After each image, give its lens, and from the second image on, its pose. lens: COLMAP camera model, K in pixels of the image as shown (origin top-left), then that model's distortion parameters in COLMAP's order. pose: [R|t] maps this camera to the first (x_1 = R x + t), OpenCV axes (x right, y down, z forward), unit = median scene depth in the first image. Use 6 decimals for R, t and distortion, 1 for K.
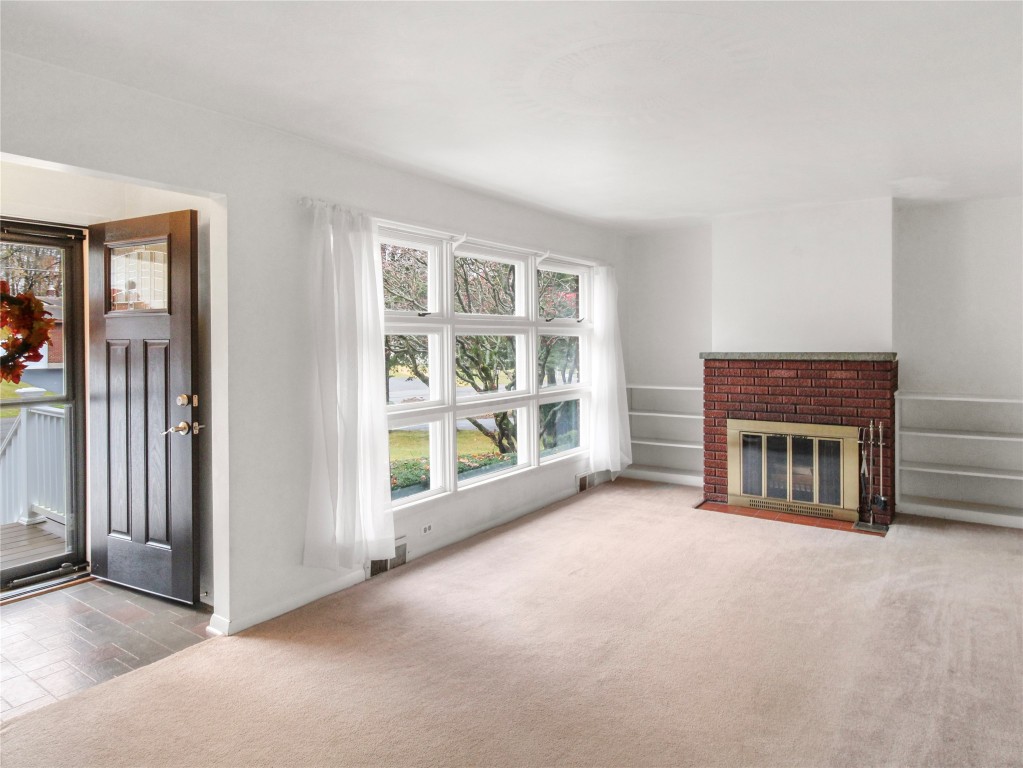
lens RADIAL K [[643.6, 0, 526.5], [0, 643.6, 349.2], [0, 0, 1]] dist [0.000274, -0.011599]
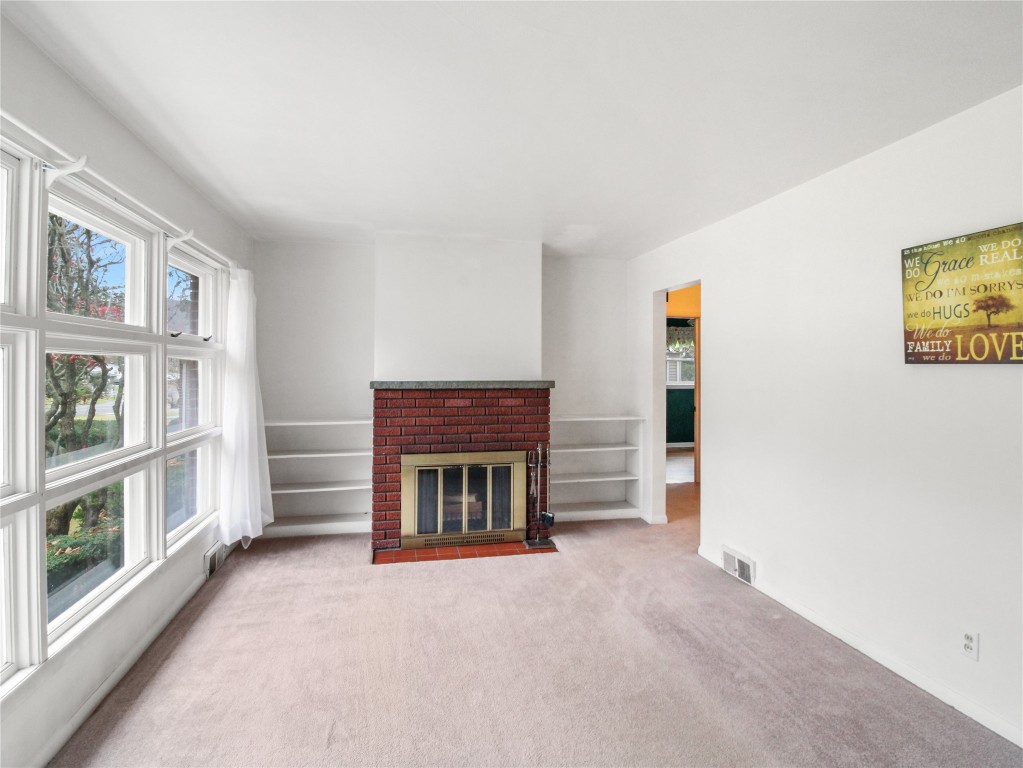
lens RADIAL K [[539.4, 0, 519.8], [0, 539.4, 361.6], [0, 0, 1]] dist [0.003030, -0.013778]
pose [[0.681083, 0.020553, 0.731918, -0.146748], [-0.000667, 0.999623, -0.027449, -0.002121], [-0.732206, 0.018207, 0.680840, 0.389559]]
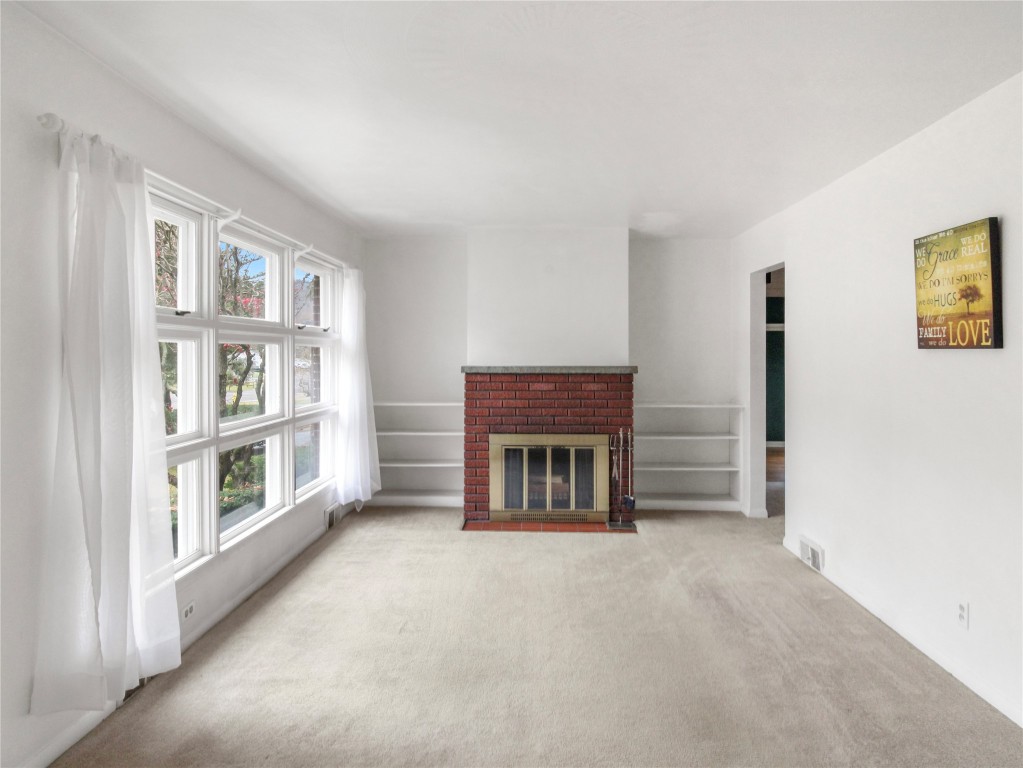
lens RADIAL K [[643.6, 0, 525.4], [0, 643.6, 352.0], [0, 0, 1]] dist [0.000274, -0.011599]
pose [[0.838807, 0.012203, 0.544292, -0.194193], [-0.002625, 0.999828, -0.018371, 0.001372], [-0.544422, 0.013981, 0.838695, 0.158553]]
